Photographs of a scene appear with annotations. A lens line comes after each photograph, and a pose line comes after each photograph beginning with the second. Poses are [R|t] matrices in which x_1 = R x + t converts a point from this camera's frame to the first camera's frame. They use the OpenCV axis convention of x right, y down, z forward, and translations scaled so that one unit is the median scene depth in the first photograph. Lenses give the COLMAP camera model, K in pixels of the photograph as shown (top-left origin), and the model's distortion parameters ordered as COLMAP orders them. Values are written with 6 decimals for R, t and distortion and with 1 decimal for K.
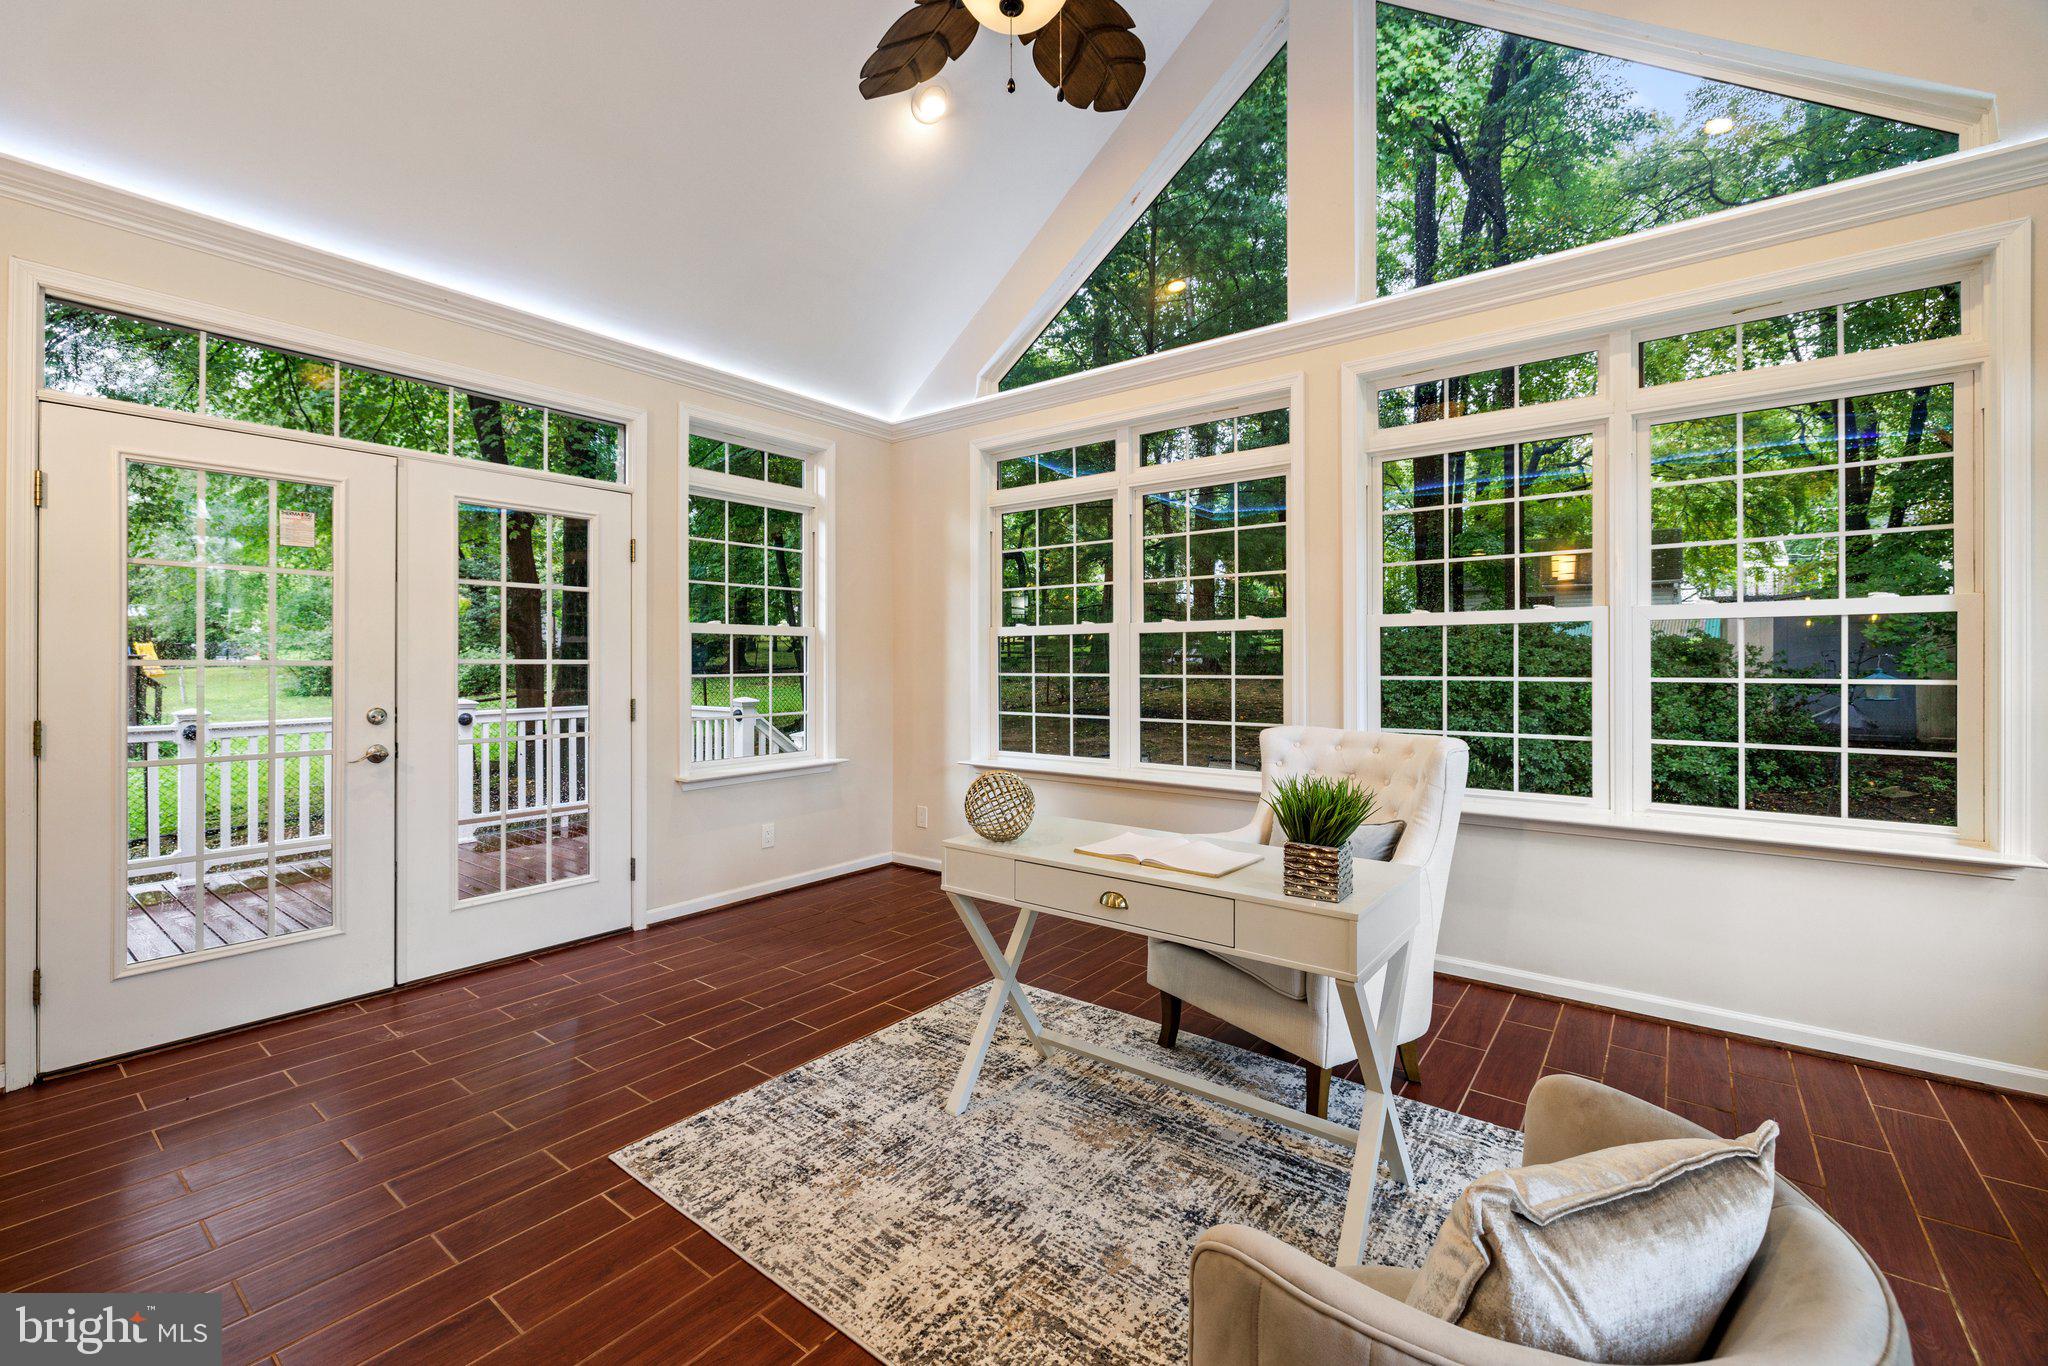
lens RADIAL K [[852.9, 0, 996.7], [0, 852.9, 668.3], [0, 0, 1]] dist [0.001187, 0.000129]
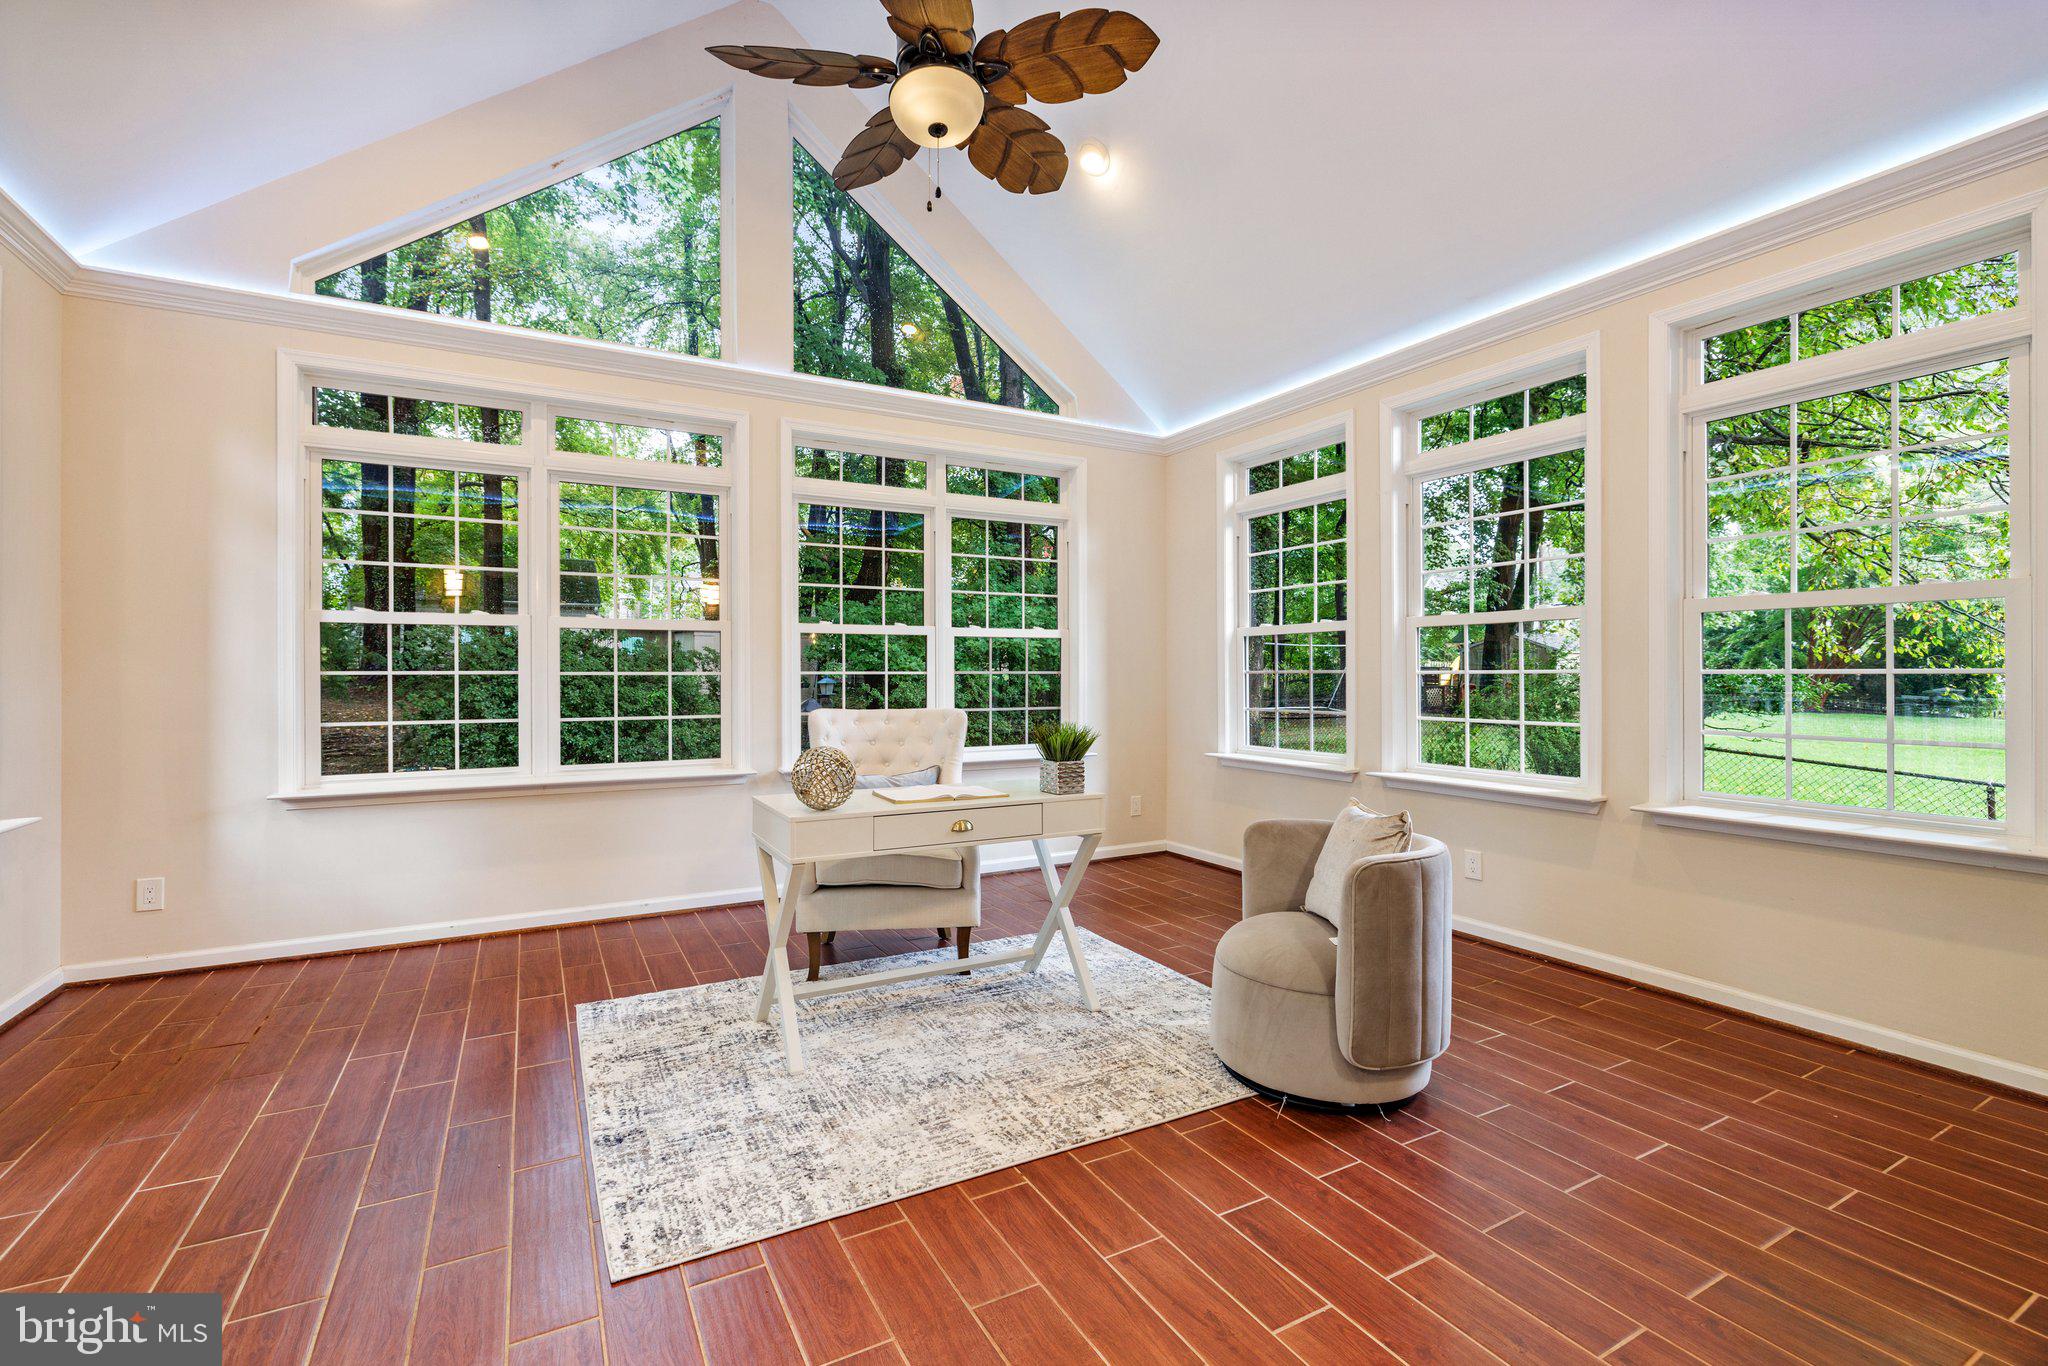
lens RADIAL K [[852.9, 0, 996.7], [0, 852.9, 668.3], [0, 0, 1]] dist [0.001187, 0.000129]
pose [[0.417559, 0.000772, 0.908649, -0.921302], [0.002543, 0.999995, -0.002018, 0.014252], [-0.908646, 0.003154, 0.417555, 0.320610]]
